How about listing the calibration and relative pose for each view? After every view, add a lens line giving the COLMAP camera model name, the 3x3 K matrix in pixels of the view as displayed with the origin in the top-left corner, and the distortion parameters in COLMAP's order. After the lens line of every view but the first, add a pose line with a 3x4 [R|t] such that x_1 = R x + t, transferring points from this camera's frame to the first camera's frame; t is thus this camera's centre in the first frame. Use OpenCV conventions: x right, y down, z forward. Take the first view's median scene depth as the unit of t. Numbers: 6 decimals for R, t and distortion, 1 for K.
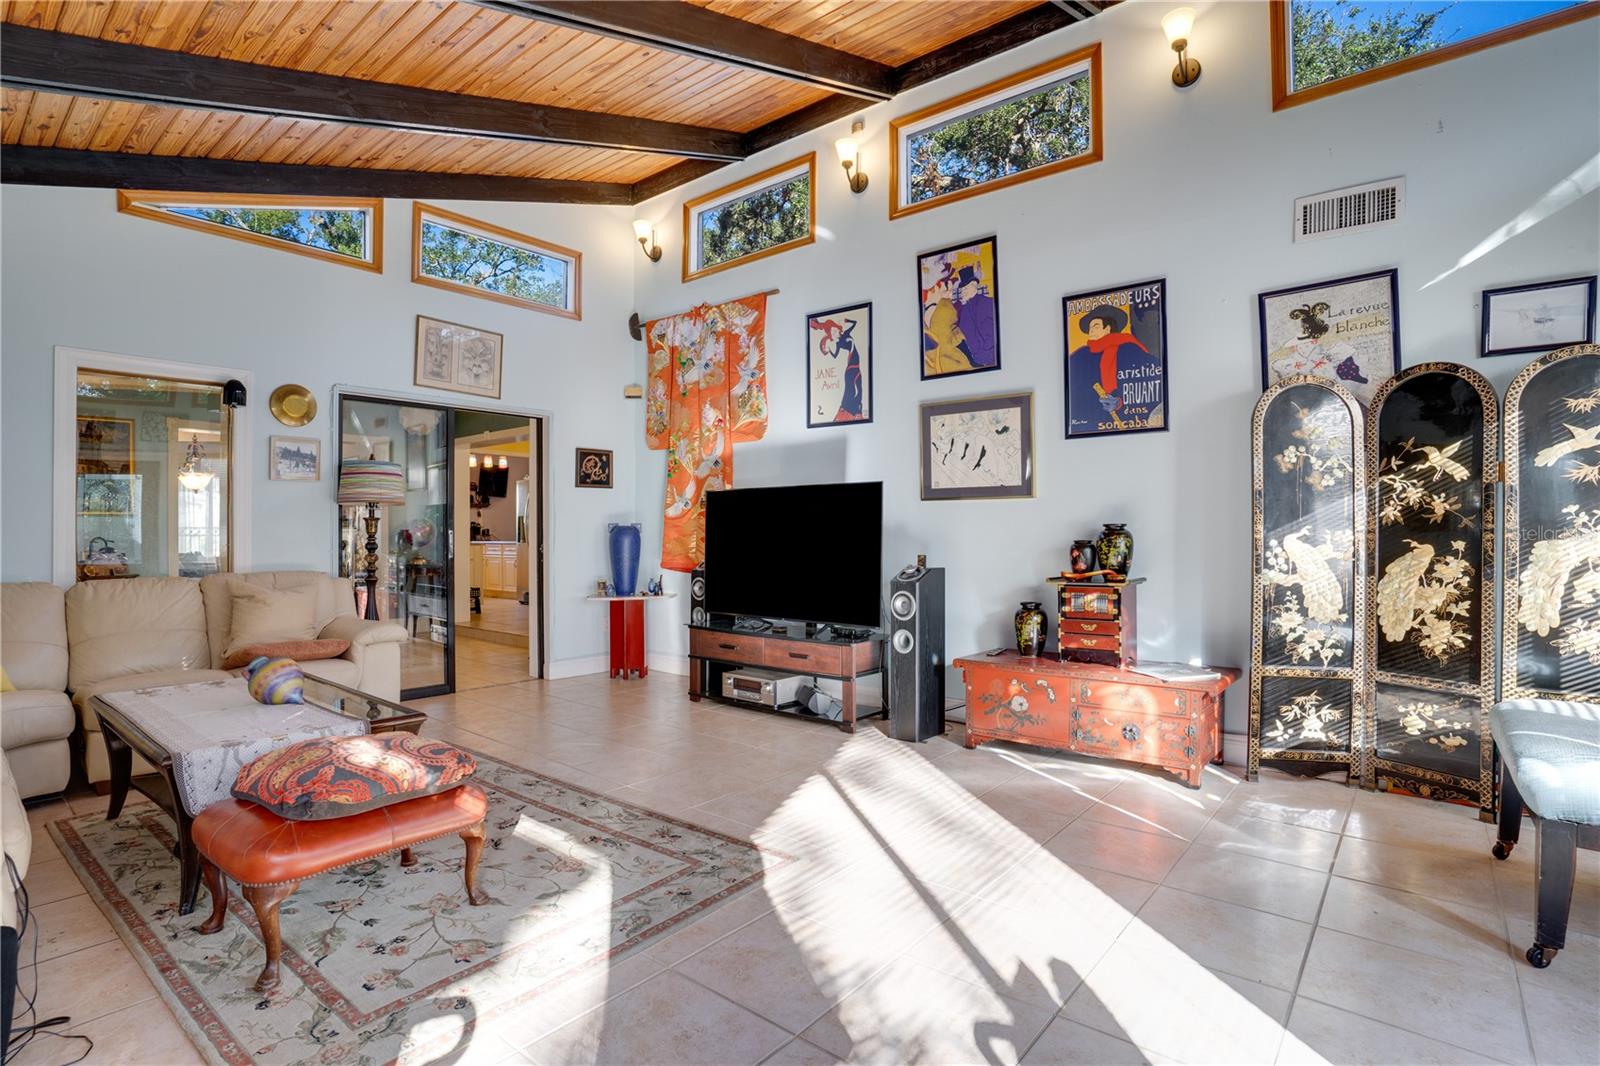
lens RADIAL K [[782.5, 0, 800.0], [0, 782.5, 533.0], [0, 0, 1]] dist [-0.000915, -0.000141]
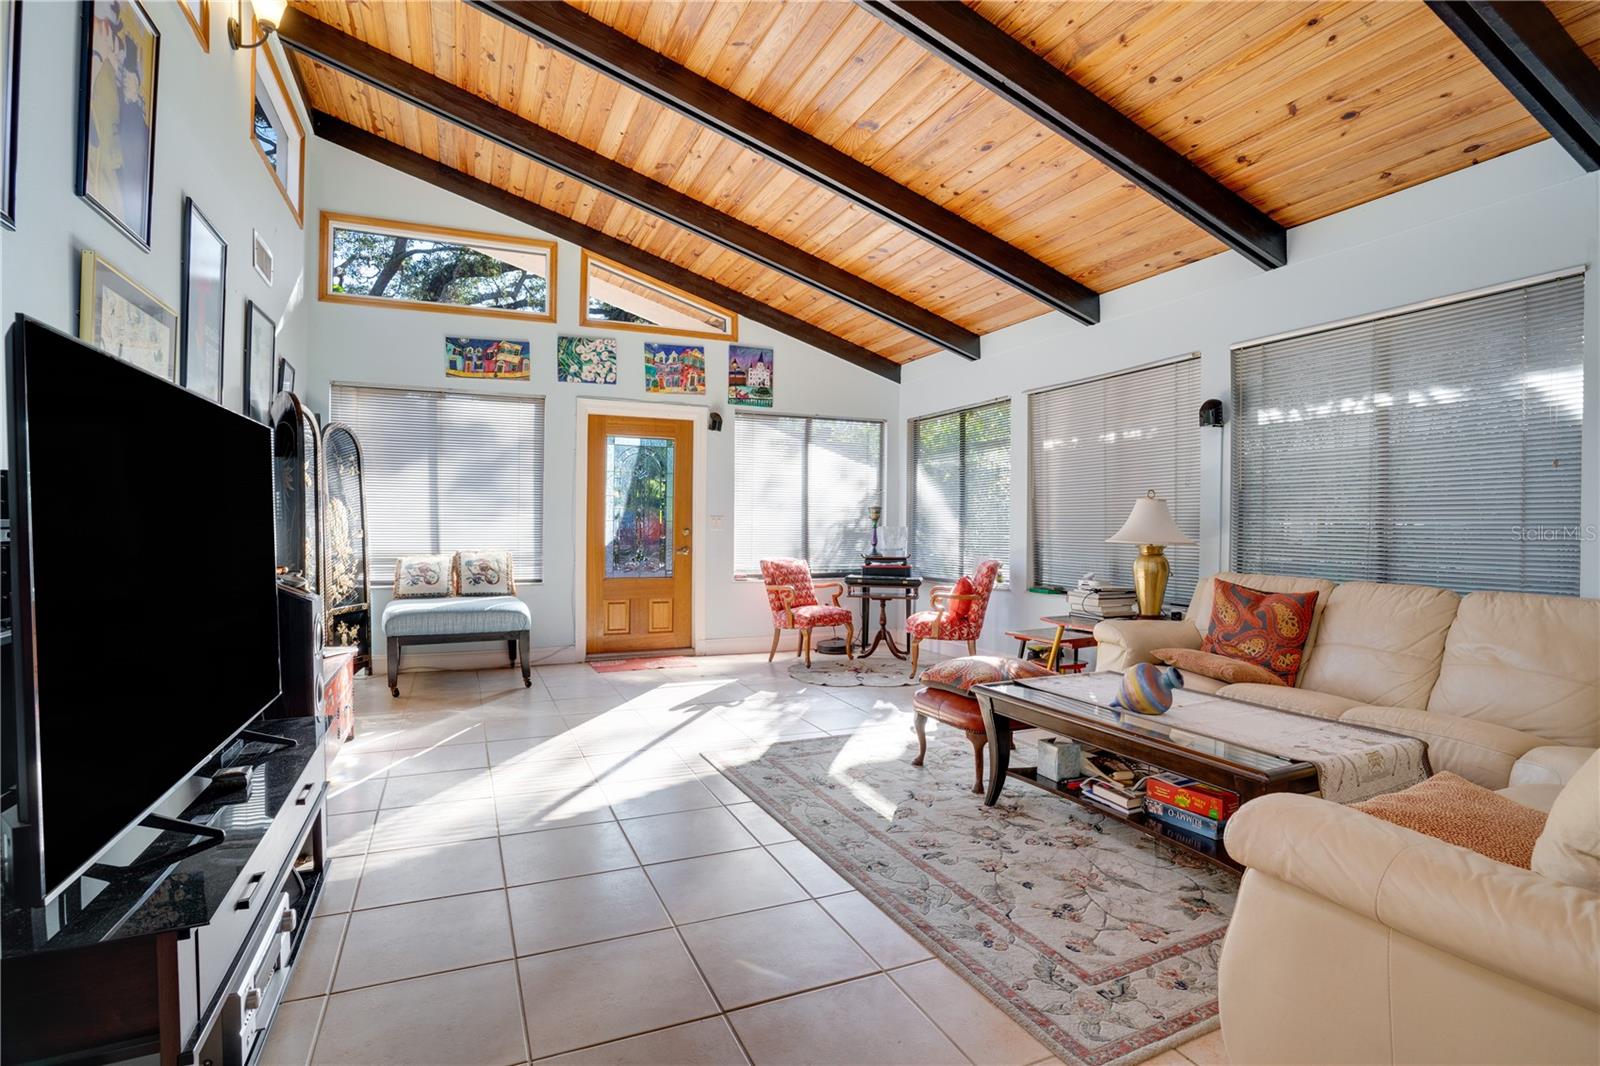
lens RADIAL K [[782.5, 0, 800.0], [0, 782.5, 533.0], [0, 0, 1]] dist [-0.000915, -0.000141]
pose [[-0.895956, 0.002759, 0.444134, -0.692321], [0.002500, 0.999996, -0.001169, 0.016859], [-0.444136, 0.000063, -0.895959, 1.934206]]
